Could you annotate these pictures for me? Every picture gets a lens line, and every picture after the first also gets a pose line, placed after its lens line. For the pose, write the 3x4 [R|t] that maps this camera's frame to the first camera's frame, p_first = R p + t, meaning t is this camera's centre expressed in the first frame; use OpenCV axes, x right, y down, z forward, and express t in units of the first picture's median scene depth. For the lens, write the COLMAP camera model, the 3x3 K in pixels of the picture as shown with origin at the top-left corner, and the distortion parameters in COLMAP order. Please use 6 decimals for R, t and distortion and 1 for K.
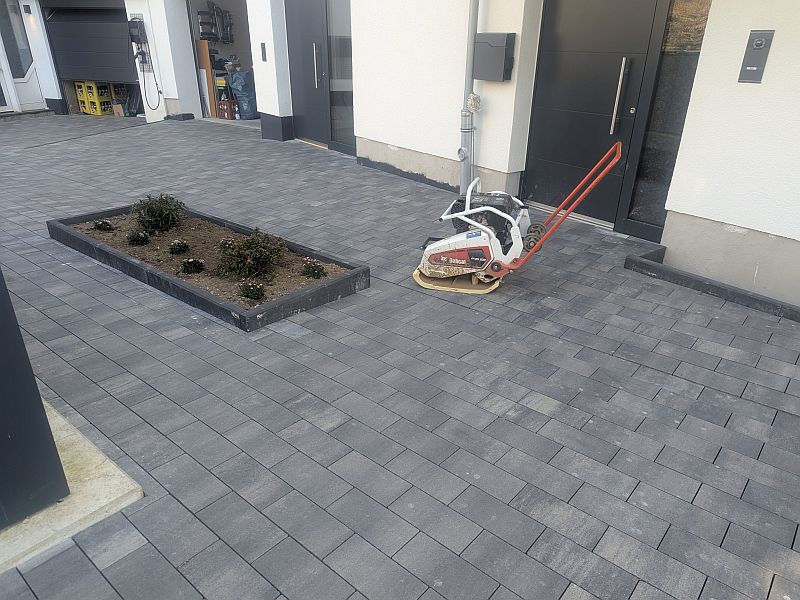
lens RADIAL K [[566.1, 0, 403.6], [0, 566.1, 305.5], [0, 0, 1]] dist [0.049035, -0.026708]
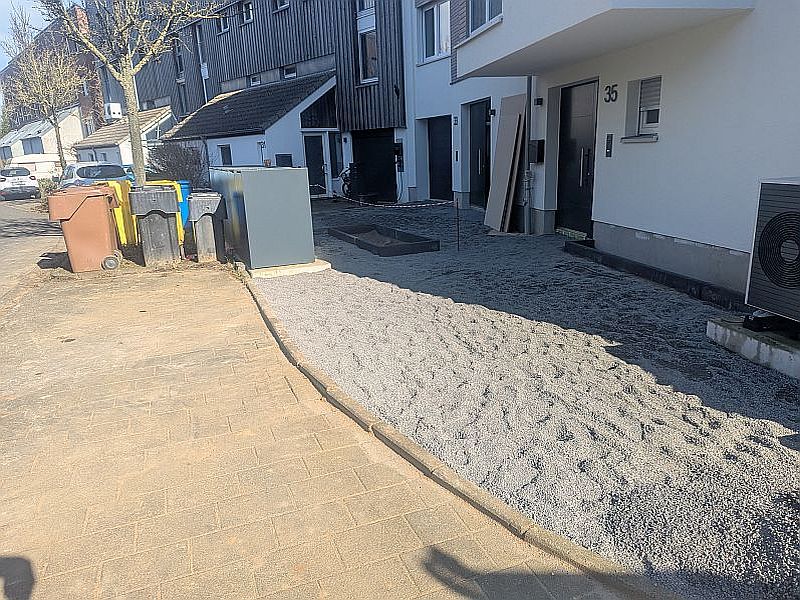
lens RADIAL K [[563.8, 0, 400.0], [0, 563.8, 300.0], [0, 0, 1]] dist [0.046792, -0.025561]
pose [[0.897661, 0.067360, -0.435508, 0.551616], [-0.141541, 0.979958, -0.140171, 0.353834], [0.417337, 0.187468, 0.889205, -0.723281]]
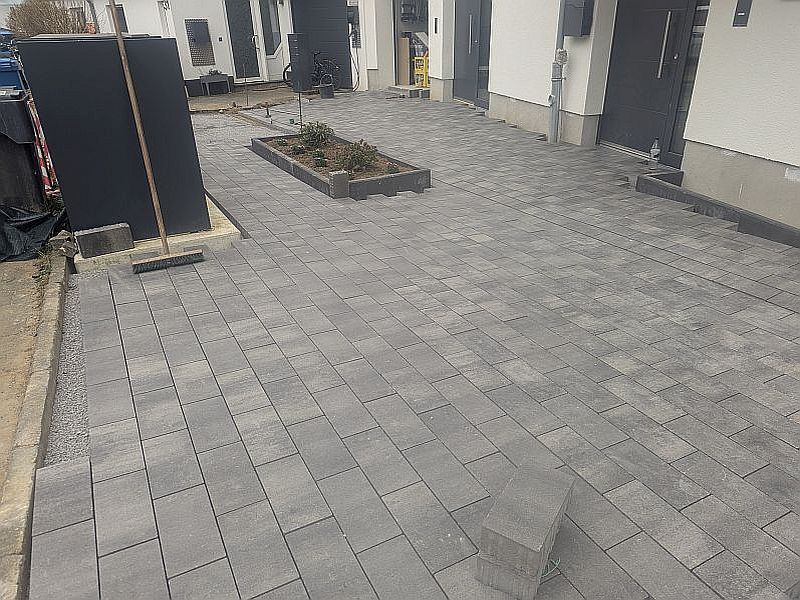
lens RADIAL K [[566.5, 0, 408.4], [0, 566.5, 298.2], [0, 0, 1]] dist [0.030643, -0.001706]
pose [[0.933567, 0.126988, -0.335151, 0.273795], [-0.121582, 0.991886, 0.037155, 0.139118], [0.337149, 0.006061, 0.941432, -0.230602]]
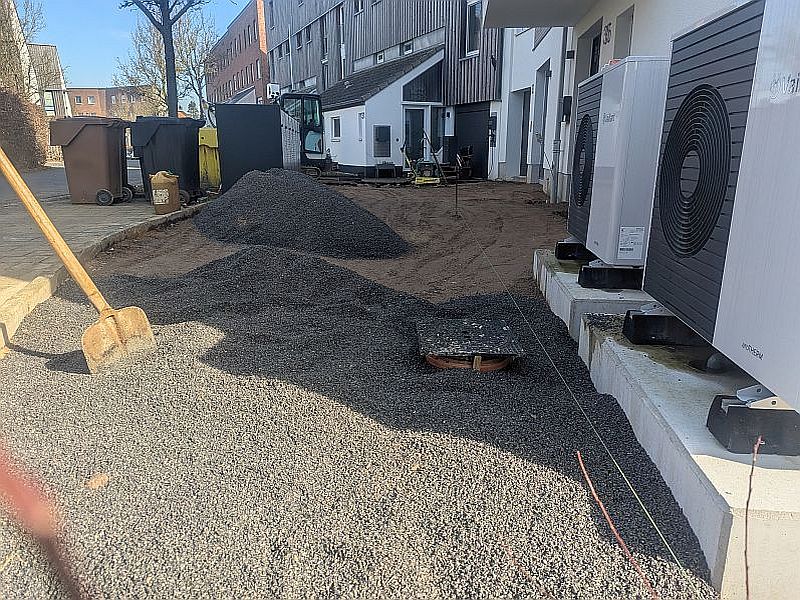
lens RADIAL K [[566.5, 0, 408.4], [0, 566.5, 298.2], [0, 0, 1]] dist [0.030643, -0.001706]
pose [[0.741808, 0.162527, -0.650620, 0.941047], [-0.279496, 0.956838, -0.079647, 0.369773], [0.609593, 0.240928, 0.755216, -0.455447]]
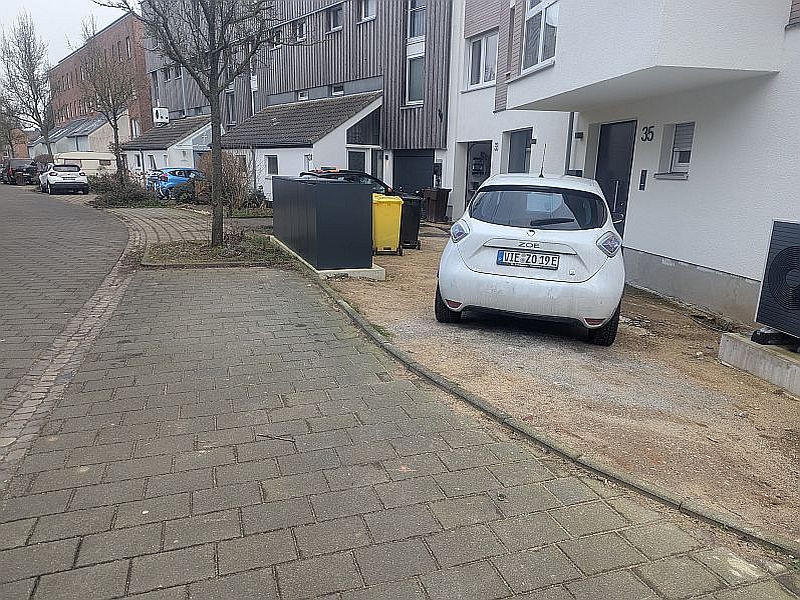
lens RADIAL K [[566.1, 0, 403.6], [0, 566.1, 305.5], [0, 0, 1]] dist [0.049035, -0.026708]
pose [[0.880534, 0.119242, -0.458739, 0.558888], [-0.212414, 0.964482, -0.157020, 0.423439], [0.423722, 0.235703, 0.874588, -0.887968]]
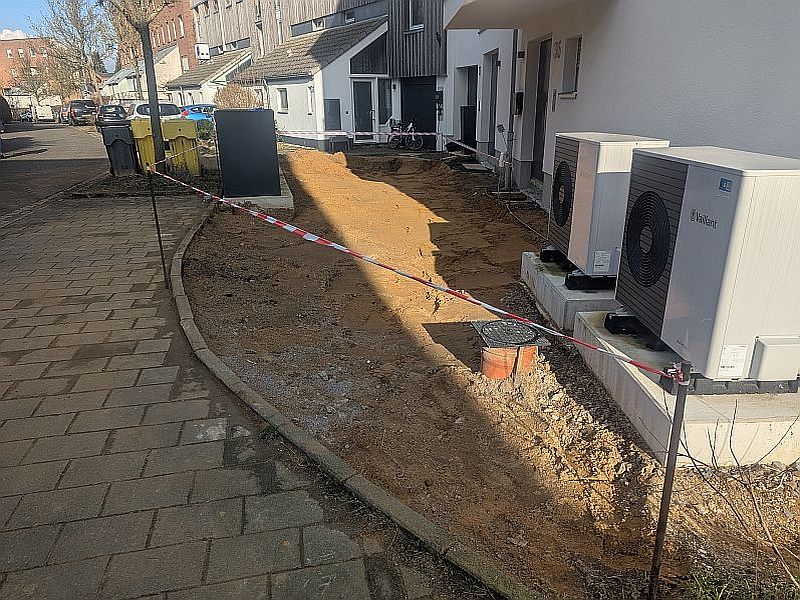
lens RADIAL K [[562.1, 0, 415.8], [0, 562.1, 307.0], [0, 0, 1]] dist [0.034582, -0.009122]
pose [[0.824332, 0.178108, -0.537359, 0.961997], [-0.225068, 0.974085, -0.022404, 0.361380], [0.519443, 0.139410, 0.843056, -0.711158]]
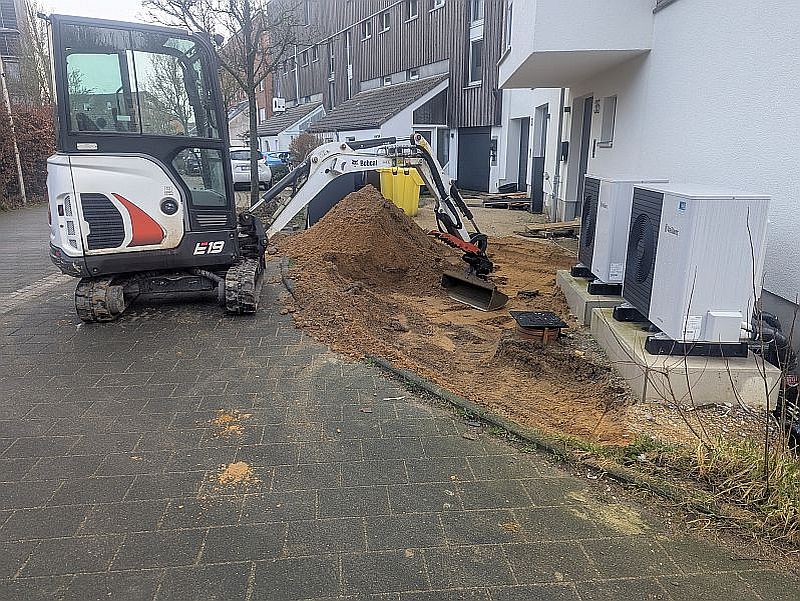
lens RADIAL K [[563.8, 0, 400.0], [0, 563.8, 300.5], [0, 0, 1]] dist [0.046792, -0.025561]
pose [[0.750548, 0.159797, -0.641204, 1.097240], [-0.270660, 0.959535, -0.077686, 0.447965], [0.602844, 0.231855, 0.763428, -0.899071]]
